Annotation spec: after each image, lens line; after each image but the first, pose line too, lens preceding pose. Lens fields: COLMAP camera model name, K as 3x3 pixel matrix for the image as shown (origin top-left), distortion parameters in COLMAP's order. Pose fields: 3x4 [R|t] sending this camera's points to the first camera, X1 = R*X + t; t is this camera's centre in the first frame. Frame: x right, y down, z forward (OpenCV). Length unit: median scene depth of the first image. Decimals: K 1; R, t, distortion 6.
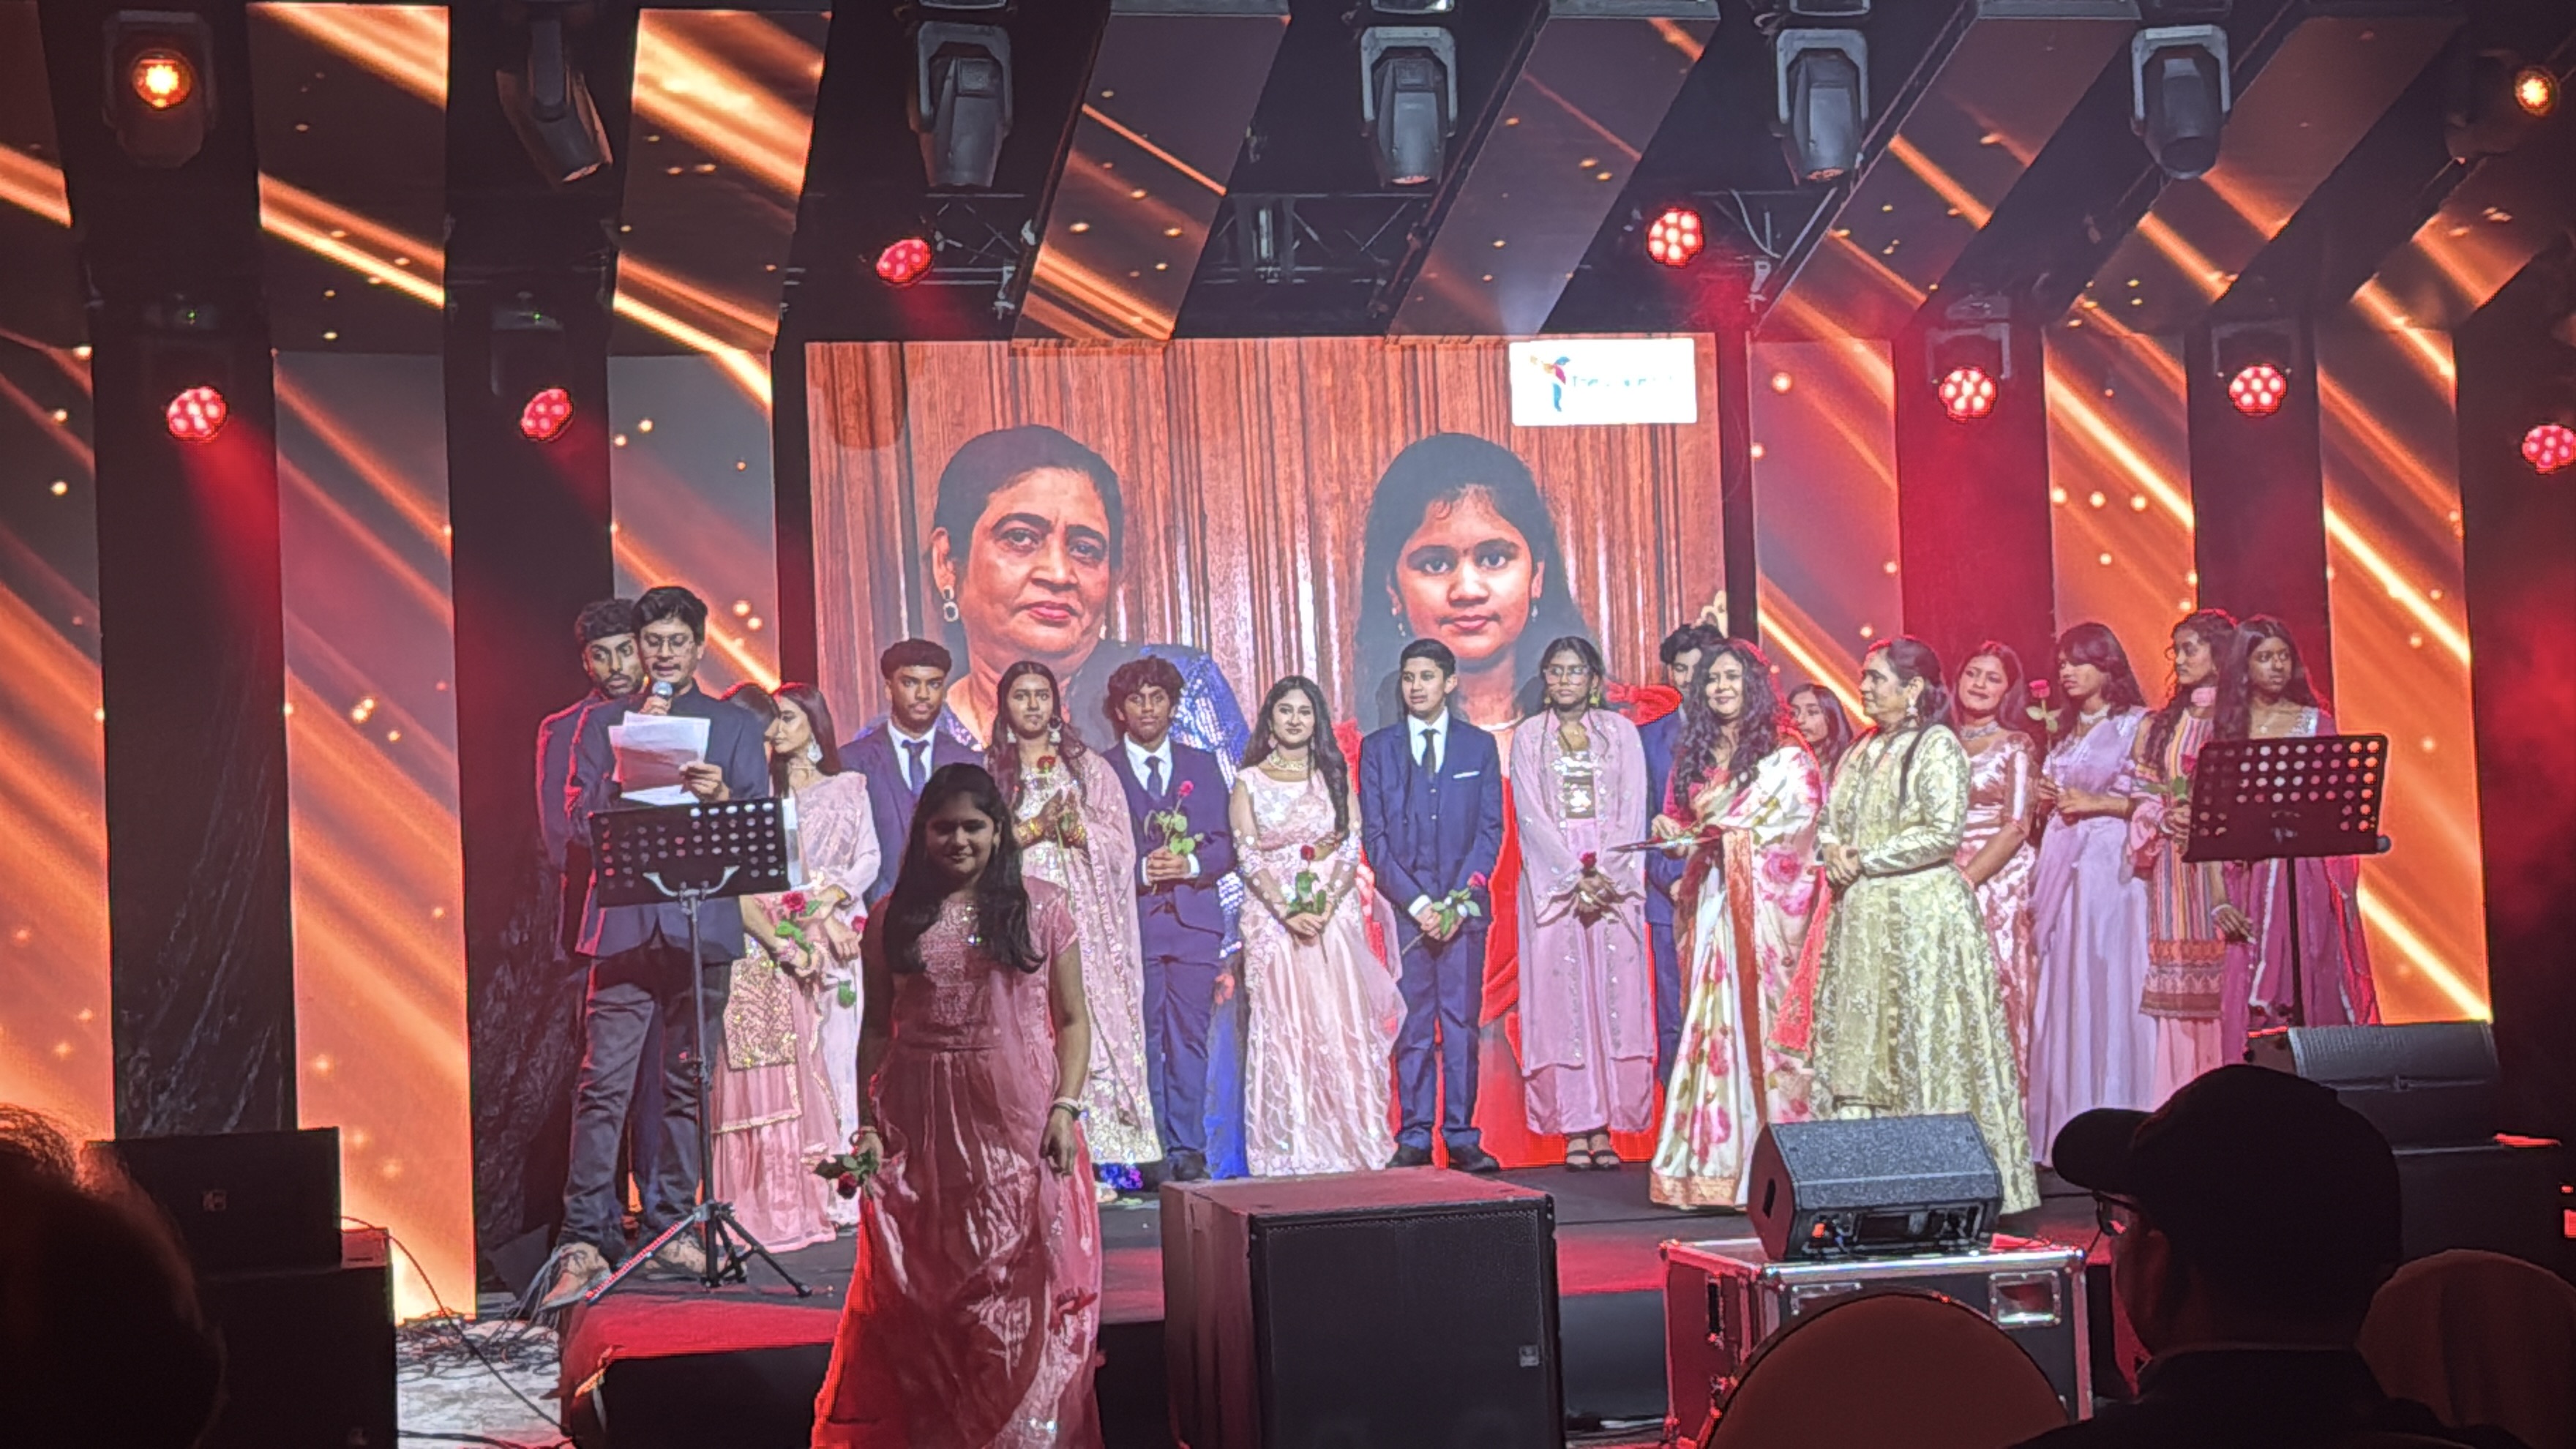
lens RADIAL K [[4267.0, 0, 1271.9], [0, 4267.0, 728.0], [0, 0, 1]] dist [0.142092, -0.020674]
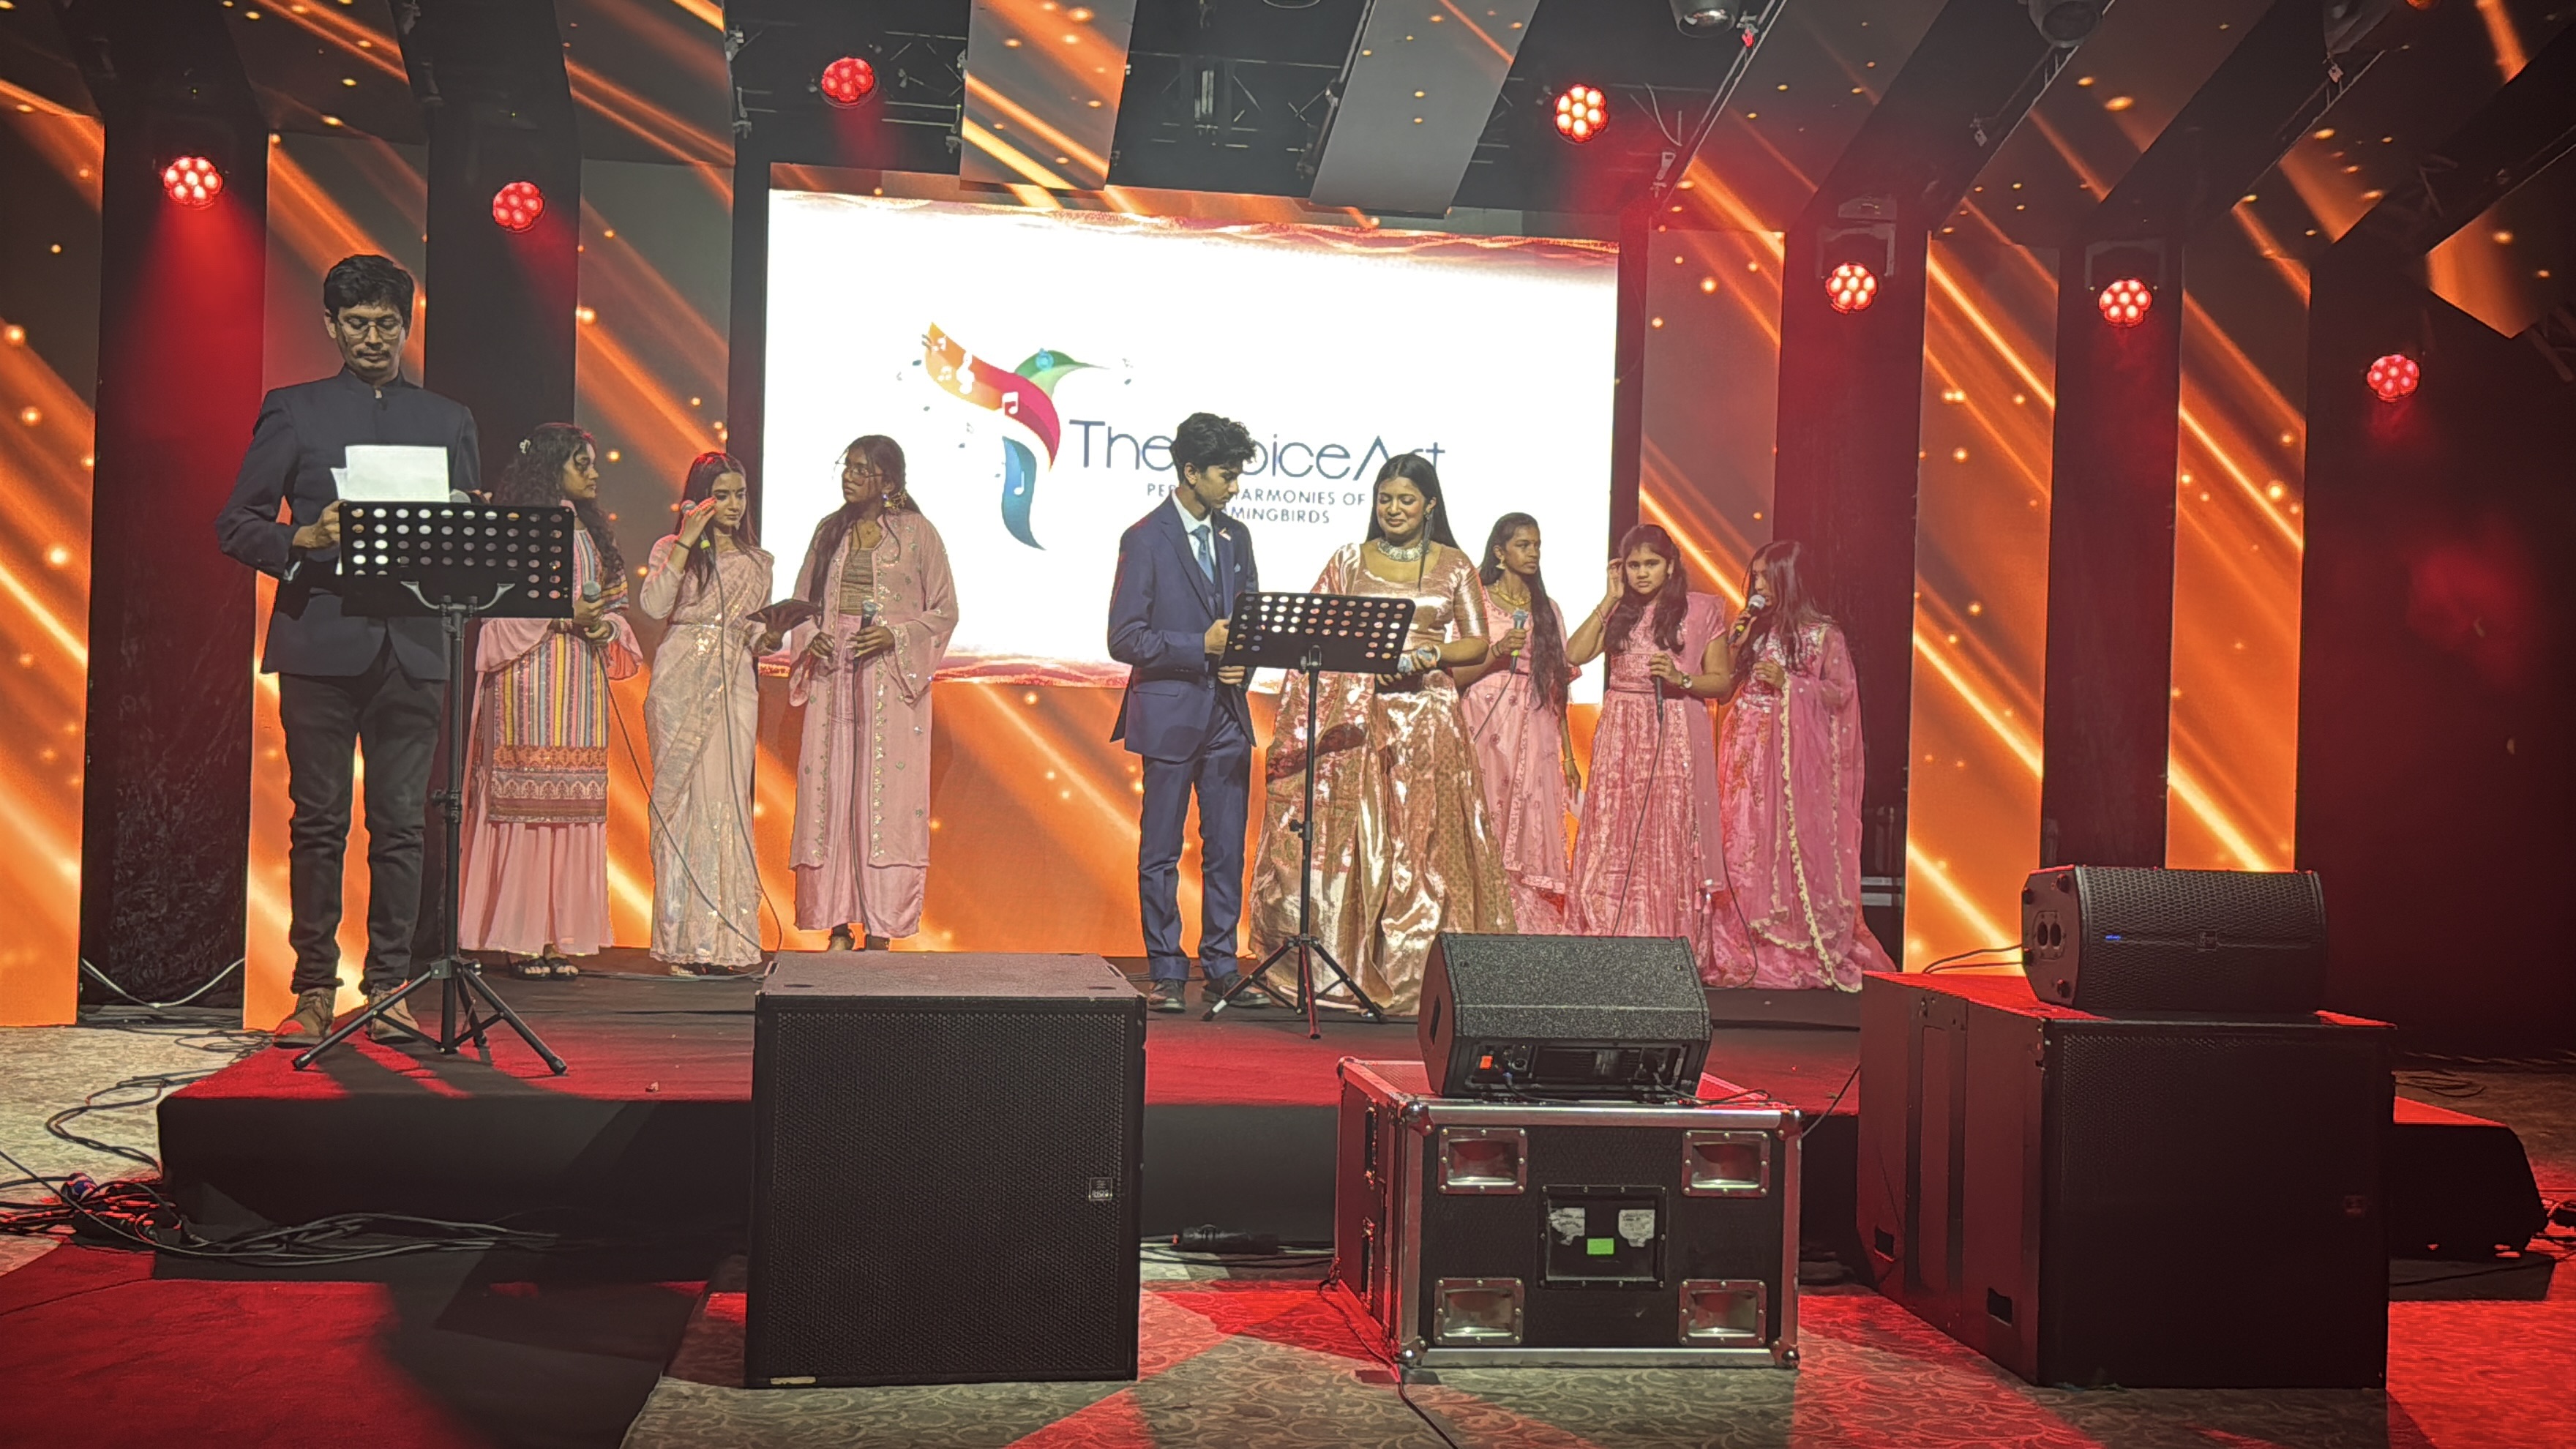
lens RADIAL K [[2671.4, 0, 1290.7], [0, 2671.4, 751.4], [0, 0, 1]] dist [0.137251, -0.313845]
pose [[0.994634, 0.070984, -0.075262, 0.086295], [-0.068778, 0.997134, 0.031508, 0.029302], [0.077283, -0.026163, 0.996666, 0.327969]]
